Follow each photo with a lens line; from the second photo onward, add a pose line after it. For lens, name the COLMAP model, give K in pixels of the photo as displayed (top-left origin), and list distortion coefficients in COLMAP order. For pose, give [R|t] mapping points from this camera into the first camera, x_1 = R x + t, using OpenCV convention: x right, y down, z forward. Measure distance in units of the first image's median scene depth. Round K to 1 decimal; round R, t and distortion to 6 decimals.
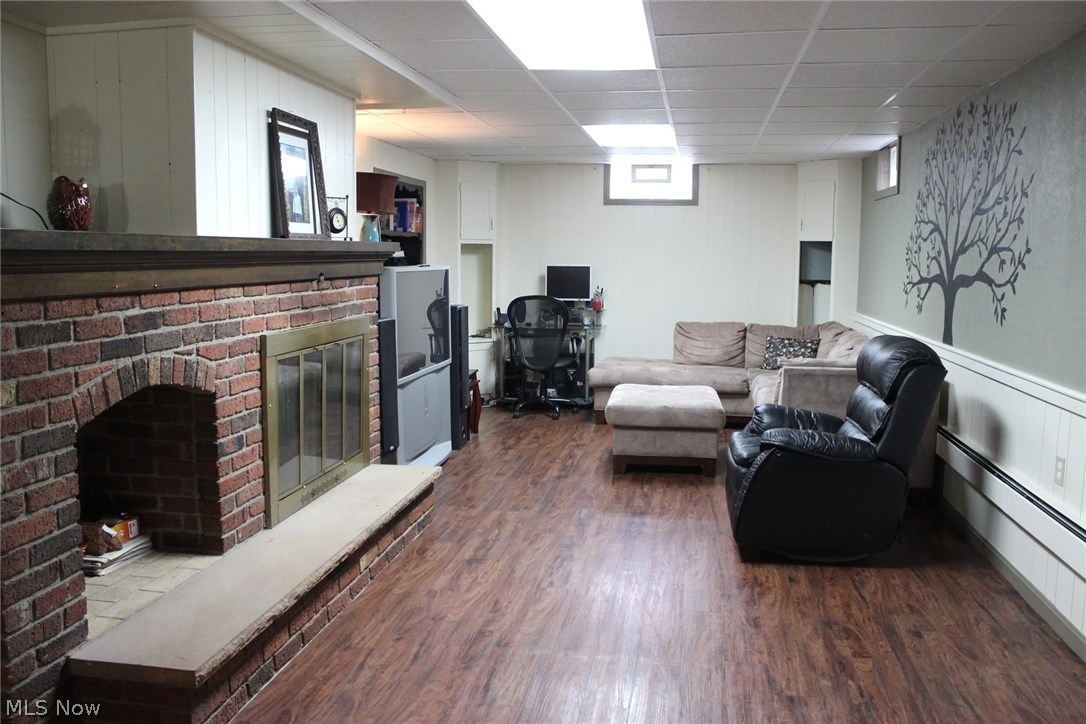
lens RADIAL K [[890.6, 0, 543.0], [0, 890.6, 362.0], [0, 0, 1]] dist [-0.153921, 0.128160]
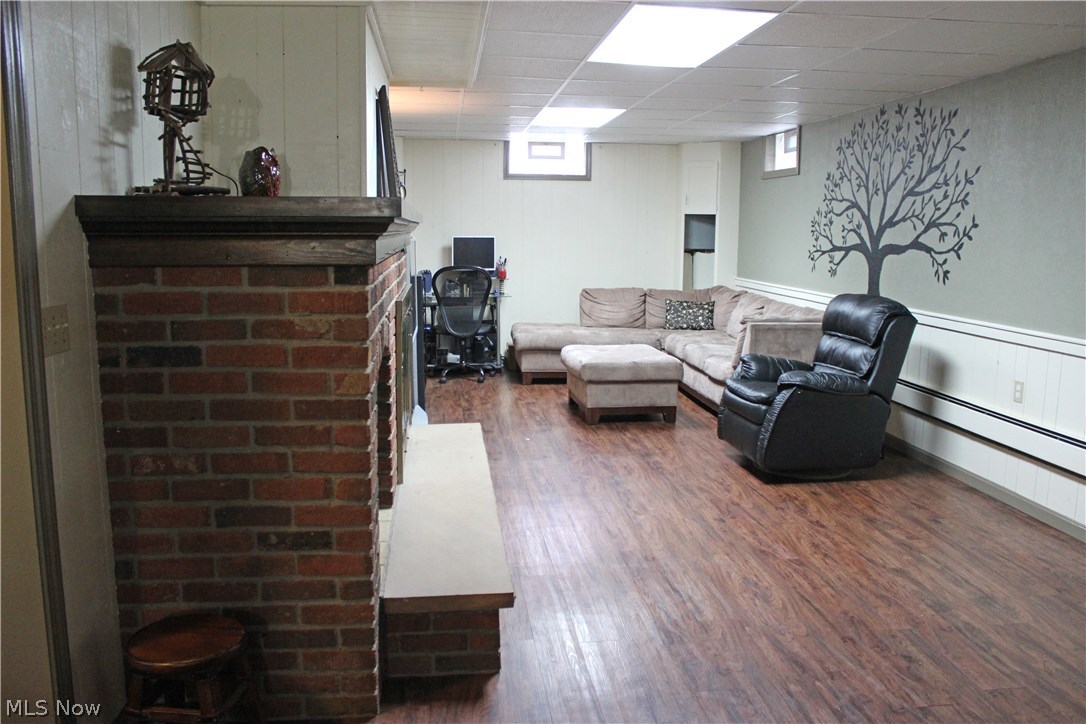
lens RADIAL K [[890.6, 0, 543.0], [0, 890.6, 362.0], [0, 0, 1]] dist [-0.153921, 0.128160]
pose [[0.961037, -0.038988, 0.273655, -0.399351], [0.030345, 0.998900, 0.035747, 0.008854], [-0.274747, -0.026051, 0.961163, -0.072166]]
